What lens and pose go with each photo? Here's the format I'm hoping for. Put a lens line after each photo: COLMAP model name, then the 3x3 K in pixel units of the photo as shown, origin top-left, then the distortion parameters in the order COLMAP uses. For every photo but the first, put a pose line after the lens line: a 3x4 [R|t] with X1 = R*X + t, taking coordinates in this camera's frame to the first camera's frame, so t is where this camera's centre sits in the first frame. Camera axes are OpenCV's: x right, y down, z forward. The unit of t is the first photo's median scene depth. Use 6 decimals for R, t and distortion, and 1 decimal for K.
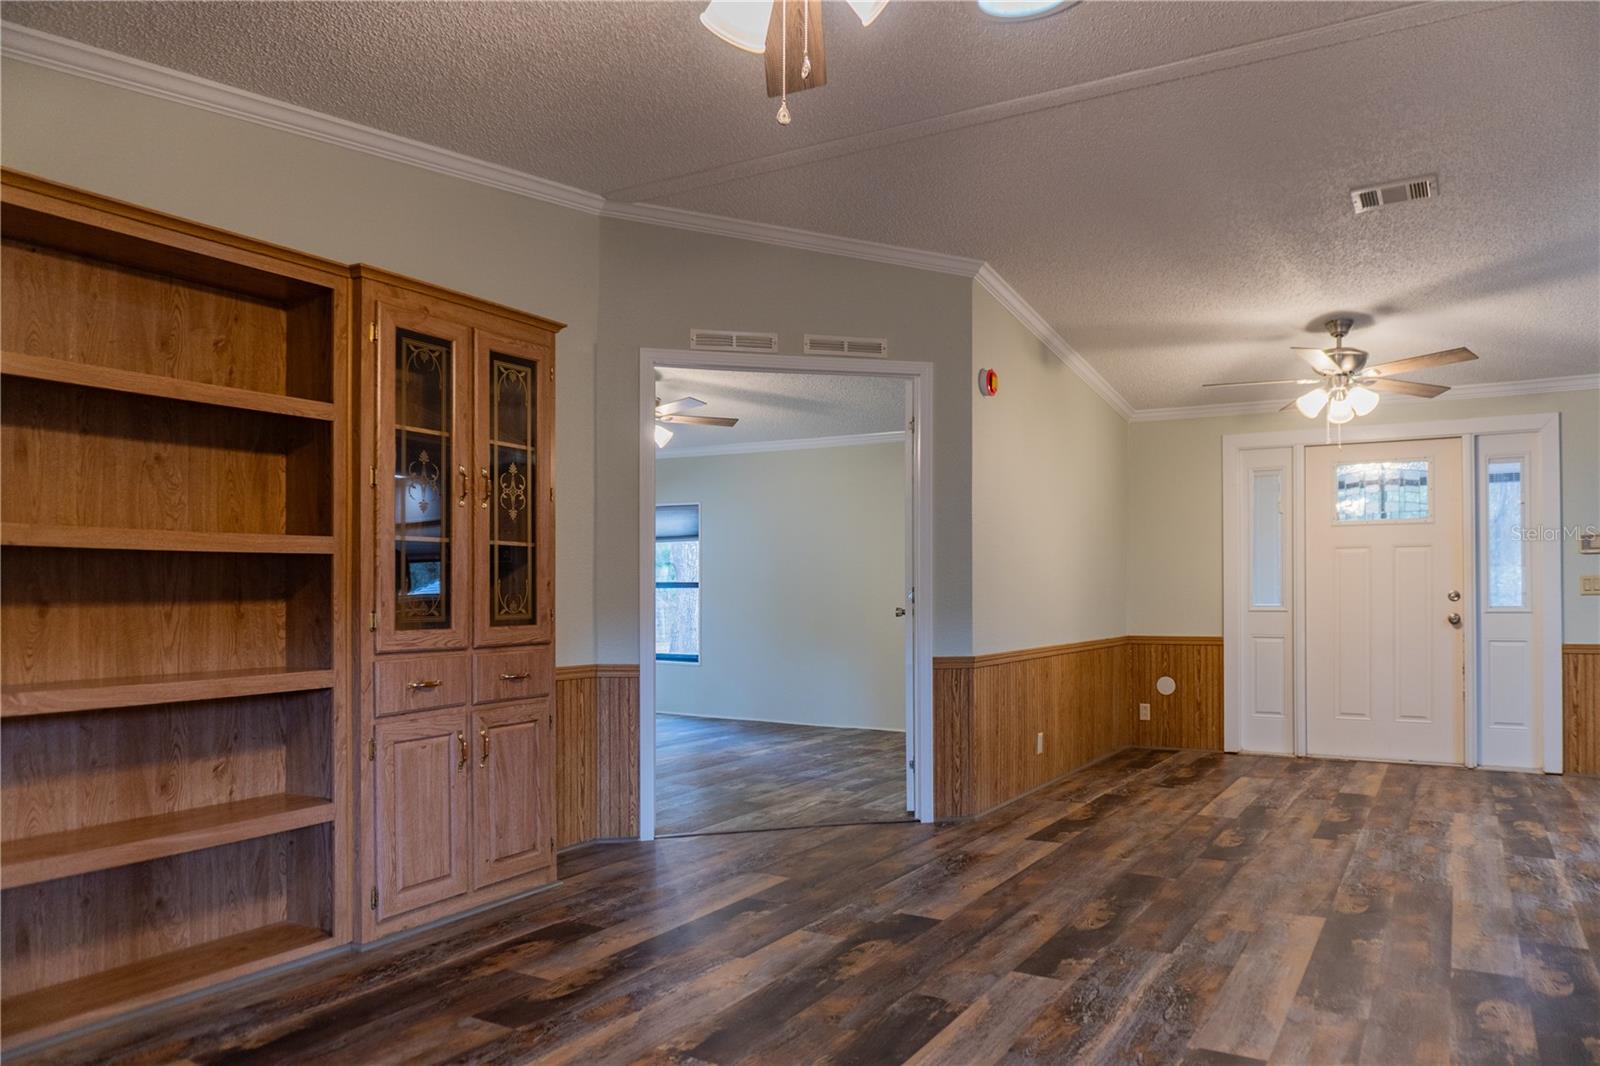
lens RADIAL K [[1113.0, 0, 810.2], [0, 1113.0, 571.7], [0, 0, 1]] dist [-0.025077, 0.004637]
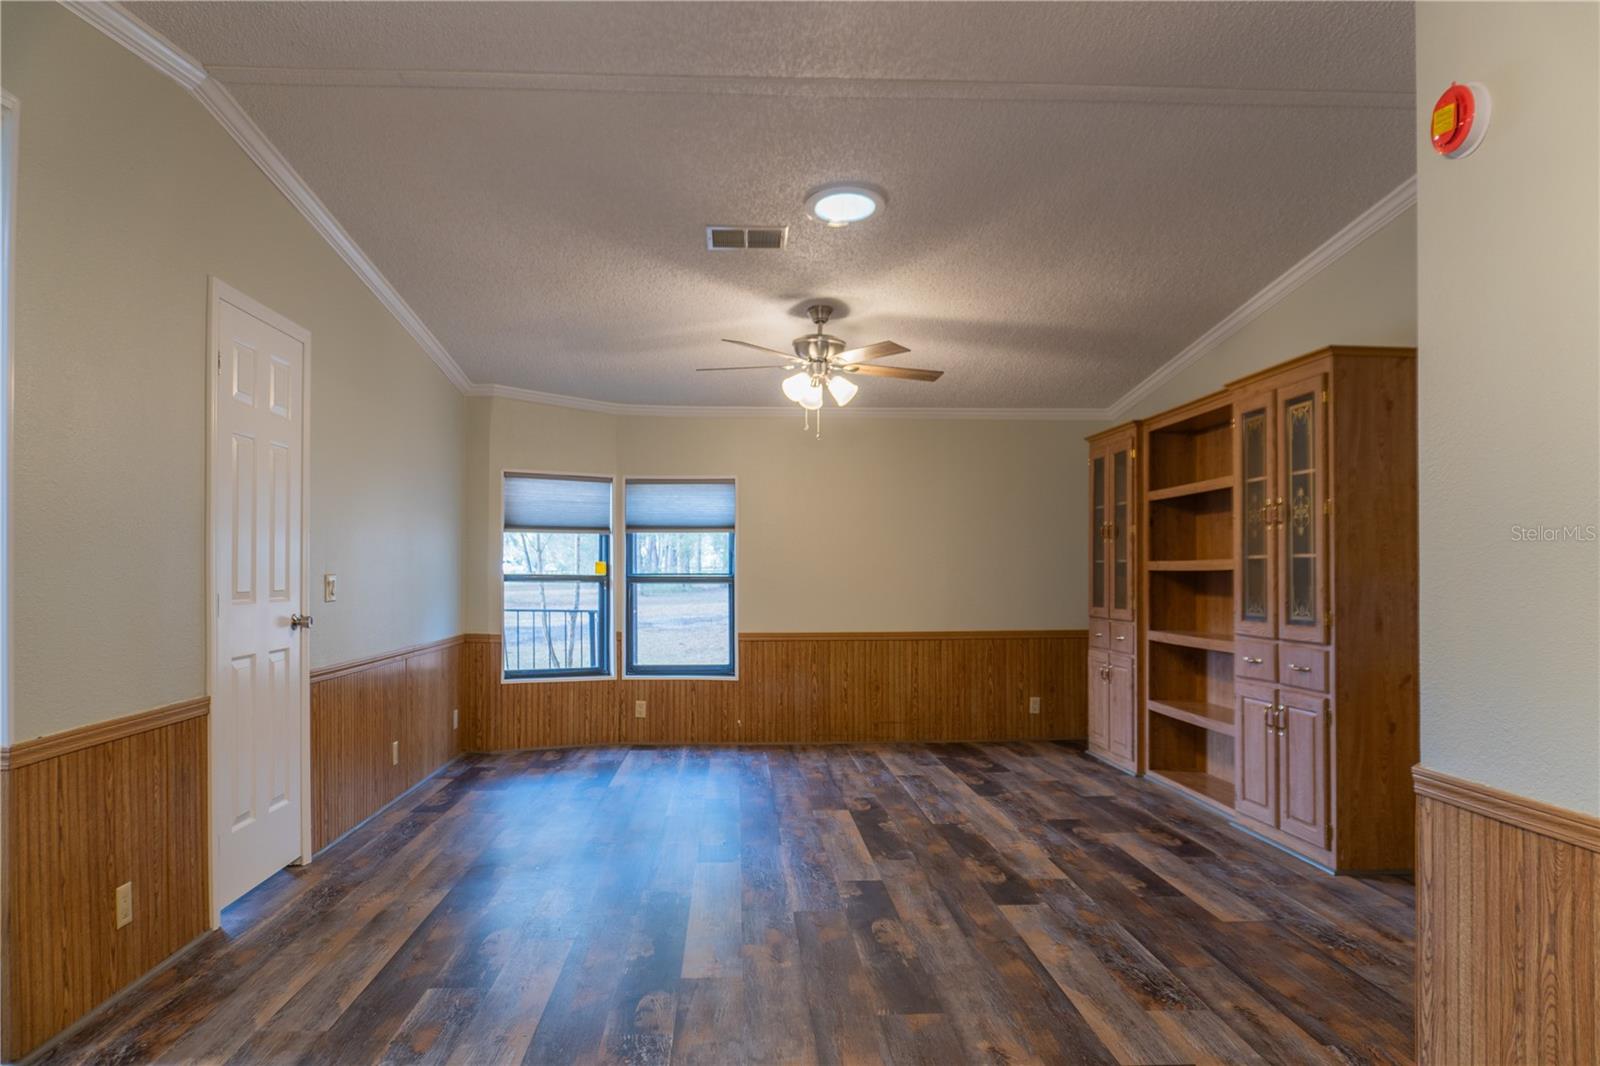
lens RADIAL K [[1113.0, 0, 810.2], [0, 1113.0, 571.7], [0, 0, 1]] dist [-0.025077, 0.004637]
pose [[-0.827085, 0.007228, -0.562031, 0.861768], [0.015912, 0.999818, -0.010558, -0.004354], [0.561852, -0.017676, -0.827049, 1.764440]]
